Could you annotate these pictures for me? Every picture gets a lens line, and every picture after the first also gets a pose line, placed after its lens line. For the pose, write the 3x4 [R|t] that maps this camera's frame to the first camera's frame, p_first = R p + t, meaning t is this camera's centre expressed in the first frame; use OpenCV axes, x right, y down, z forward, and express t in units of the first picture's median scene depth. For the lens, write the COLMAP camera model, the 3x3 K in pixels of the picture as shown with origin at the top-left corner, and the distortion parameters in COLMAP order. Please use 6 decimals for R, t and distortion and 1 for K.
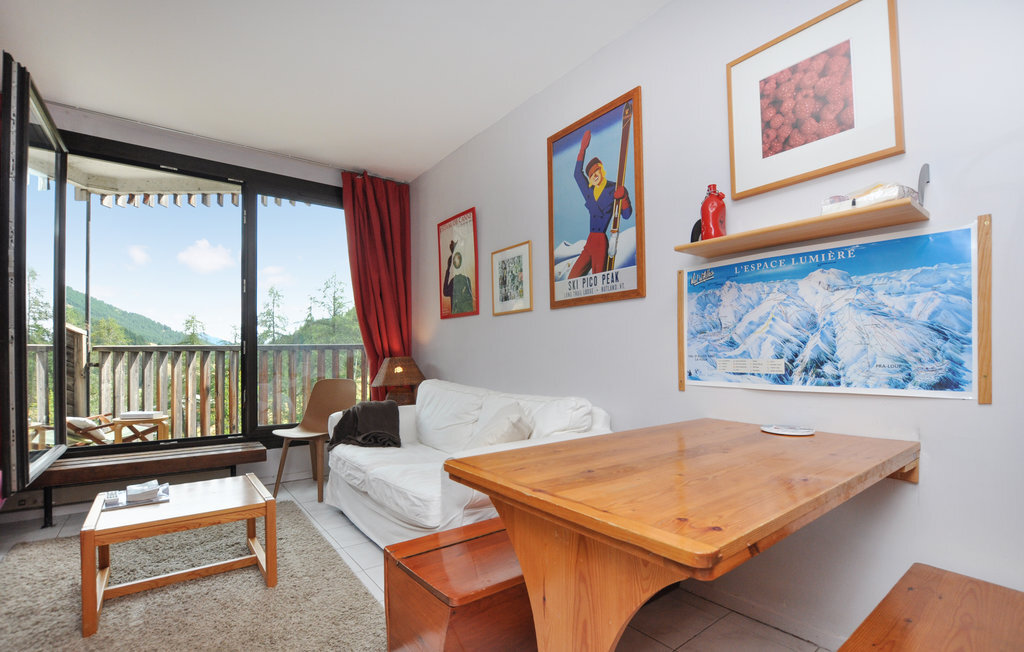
lens RADIAL K [[468.8, 0, 506.2], [0, 468.8, 361.2], [0, 0, 1]] dist [-0.017675, 0.000216]
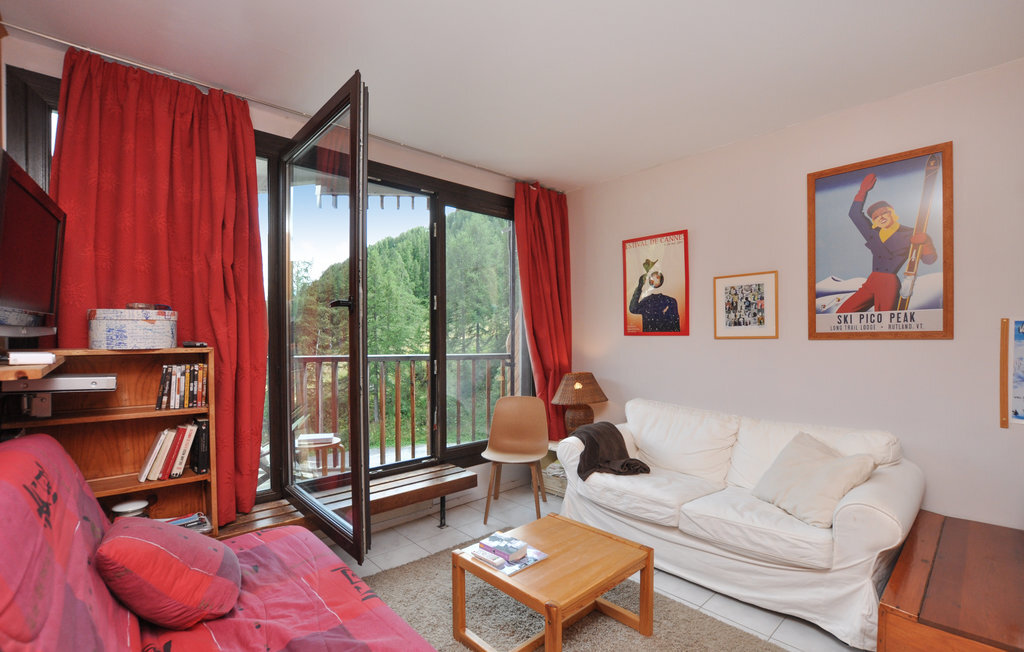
lens RADIAL K [[468.8, 0, 518.4], [0, 468.8, 353.9], [0, 0, 1]] dist [-0.017675, 0.000216]
pose [[0.993916, -0.004516, 0.110044, -0.681594], [0.001891, 0.999711, 0.023950, -0.107805], [-0.110121, -0.023597, 0.993638, 0.038813]]
